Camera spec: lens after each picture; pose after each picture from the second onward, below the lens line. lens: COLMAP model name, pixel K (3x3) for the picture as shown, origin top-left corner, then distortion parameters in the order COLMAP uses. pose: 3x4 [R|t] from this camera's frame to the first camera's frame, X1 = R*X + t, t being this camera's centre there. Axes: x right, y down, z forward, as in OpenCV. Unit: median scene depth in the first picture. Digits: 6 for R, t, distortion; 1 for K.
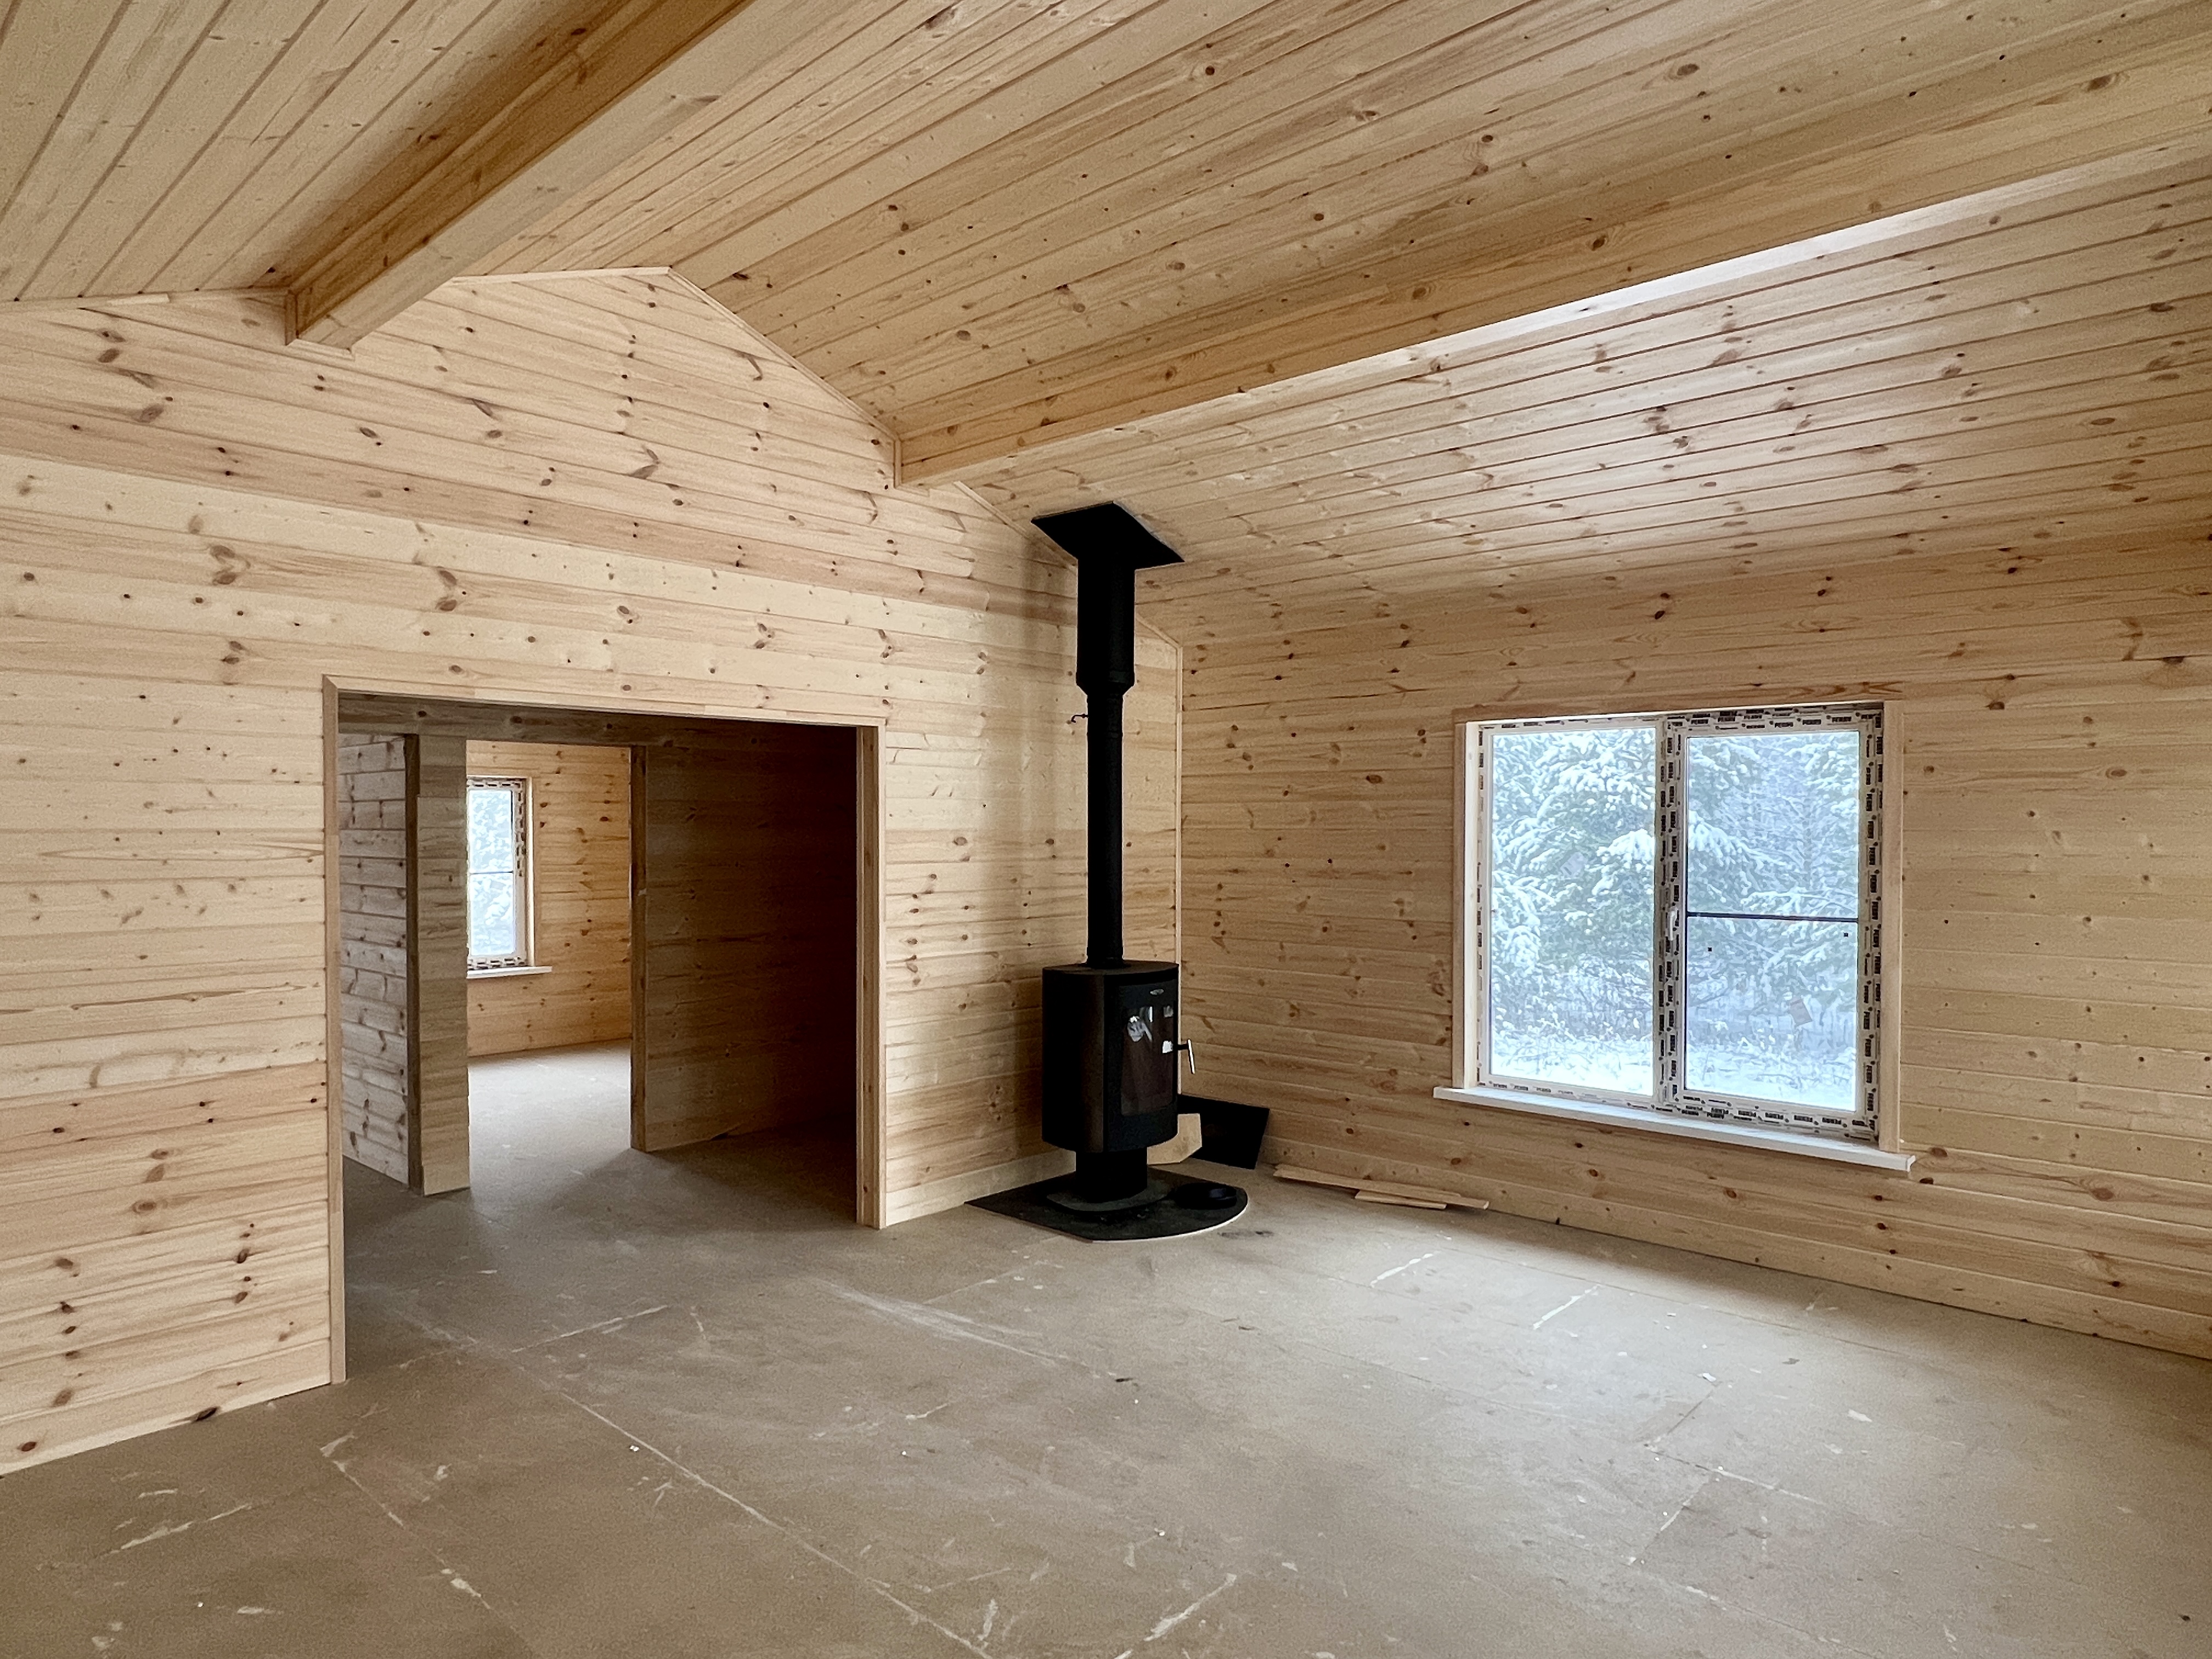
lens RADIAL K [[1303.8, 0, 1106.3], [0, 1303.8, 892.7], [0, 0, 1]] dist [-0.001196, -0.000901]
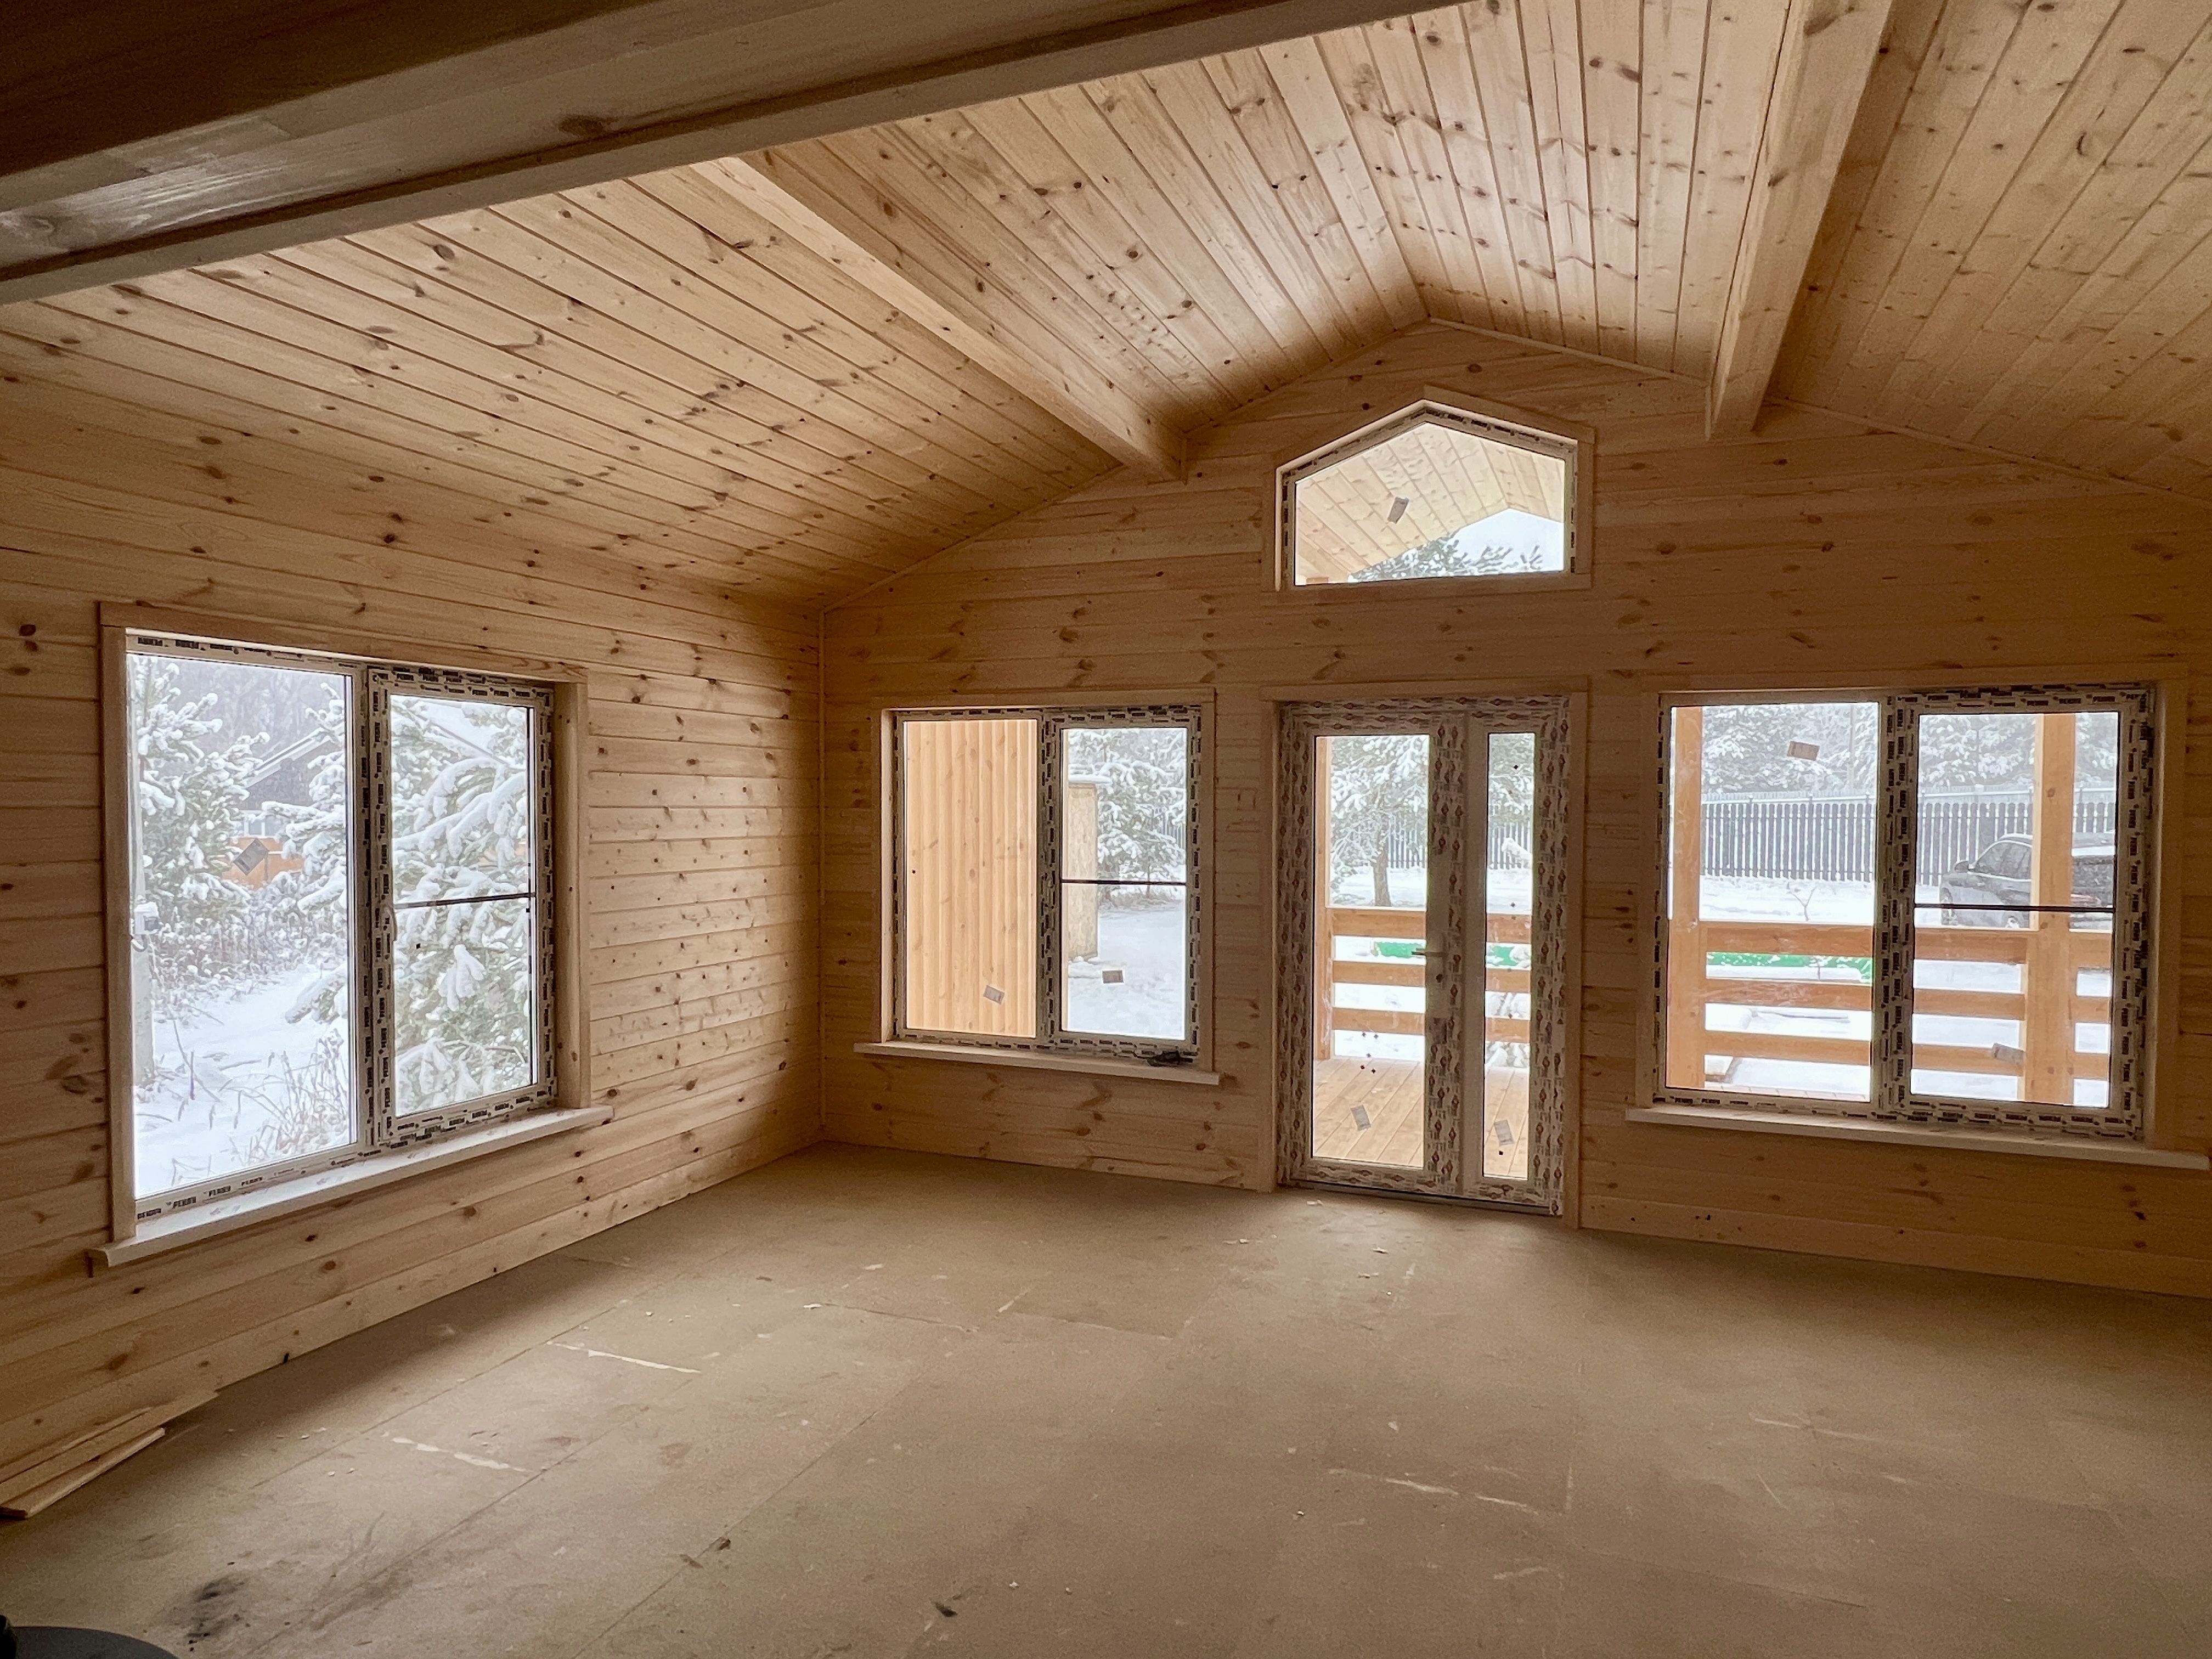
lens RADIAL K [[1303.8, 0, 1106.3], [0, 1303.8, 892.7], [0, 0, 1]] dist [-0.001196, -0.000901]
pose [[-0.347433, -0.071483, 0.934976, -0.537567], [0.035507, 0.995372, 0.089295, -0.057105], [-0.937032, 0.064222, -0.343287, 0.955397]]
